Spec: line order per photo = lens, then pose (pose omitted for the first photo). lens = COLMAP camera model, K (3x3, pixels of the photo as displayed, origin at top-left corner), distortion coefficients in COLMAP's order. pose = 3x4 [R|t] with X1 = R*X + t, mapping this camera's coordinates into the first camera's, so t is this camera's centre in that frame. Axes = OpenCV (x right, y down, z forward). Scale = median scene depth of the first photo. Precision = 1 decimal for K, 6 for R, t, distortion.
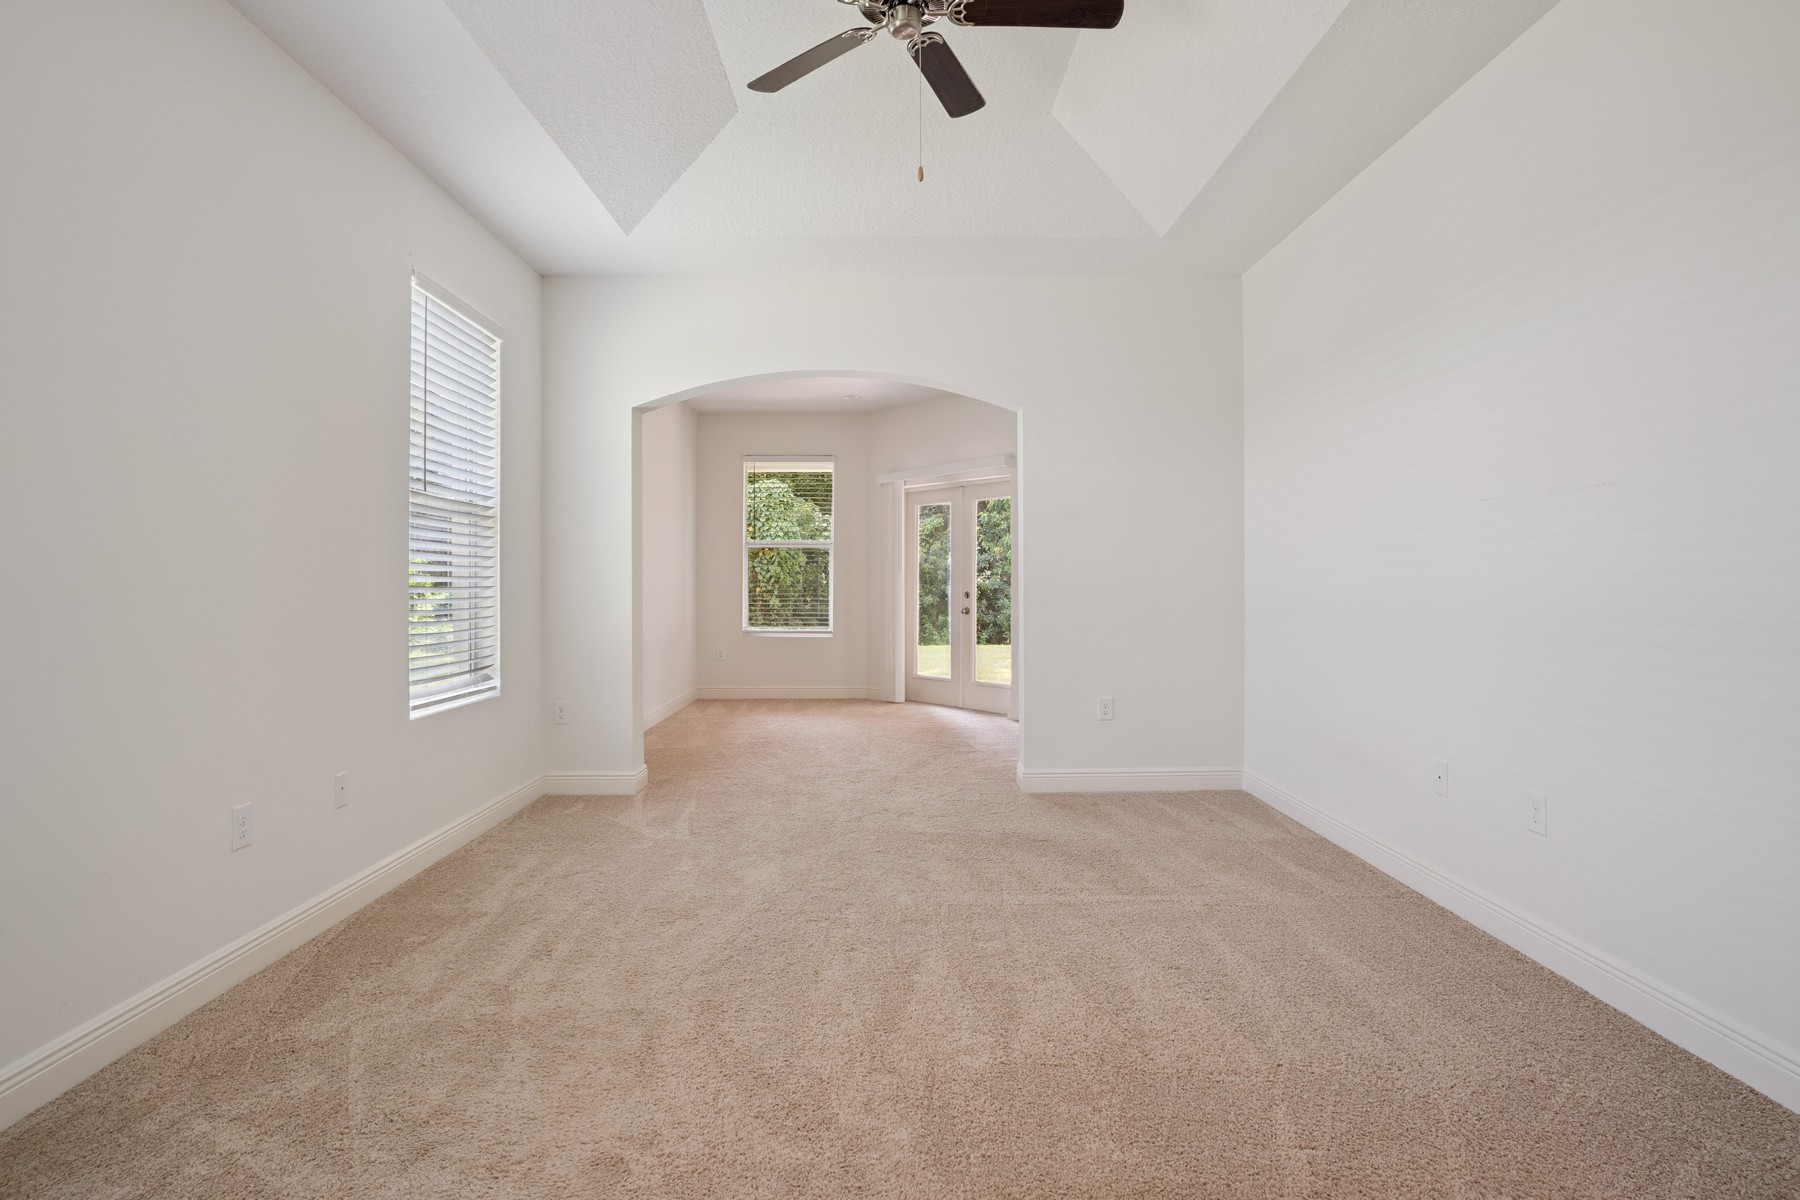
lens RADIAL K [[967.4, 0, 898.4], [0, 967.4, 596.3], [0, 0, 1]] dist [0.006664, -0.001126]
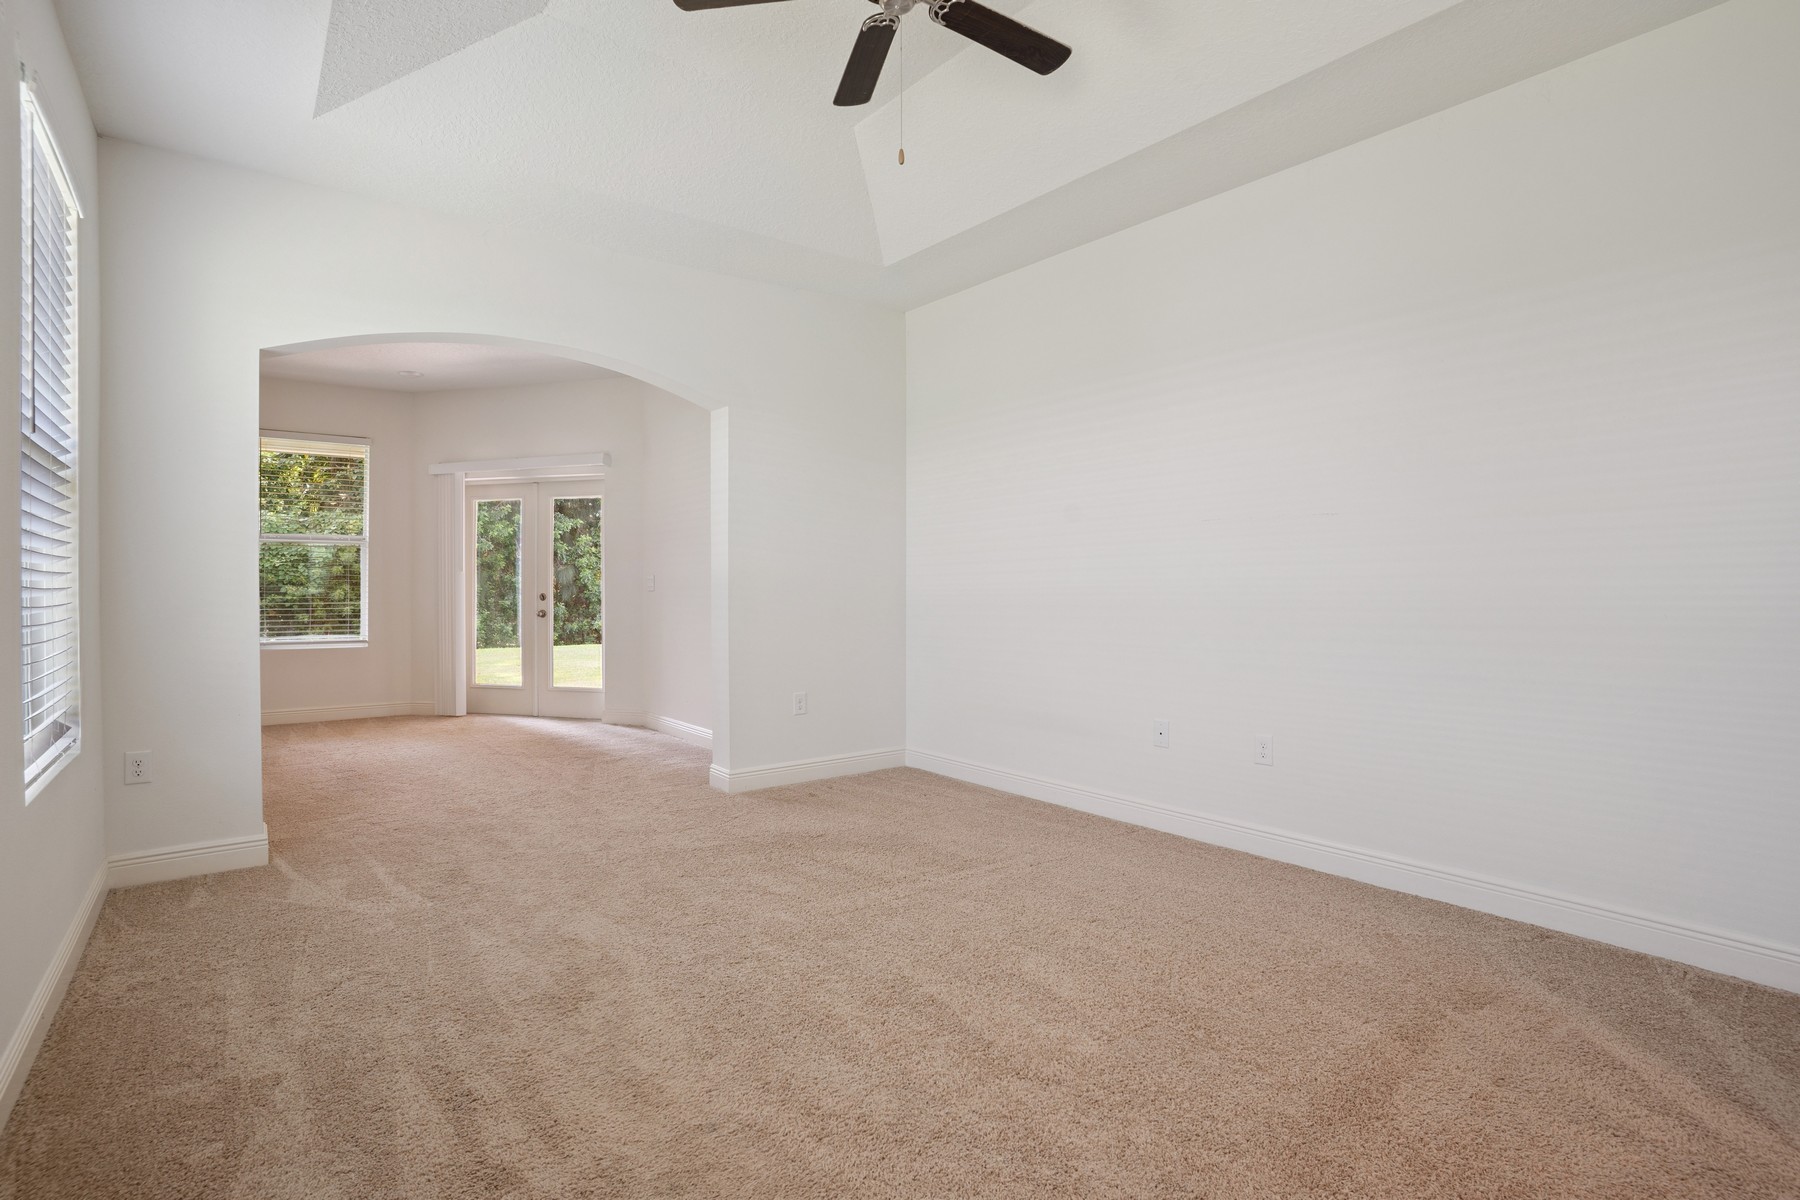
lens RADIAL K [[881.3, 0, 897.9], [0, 881.3, 597.6], [0, 0, 1]] dist [0.009399, -0.003603]
pose [[0.815508, -0.007202, 0.578701, -0.164765], [0.007922, 0.999968, 0.001280, 0.000846], [-0.578692, 0.003541, 0.815539, 0.098726]]
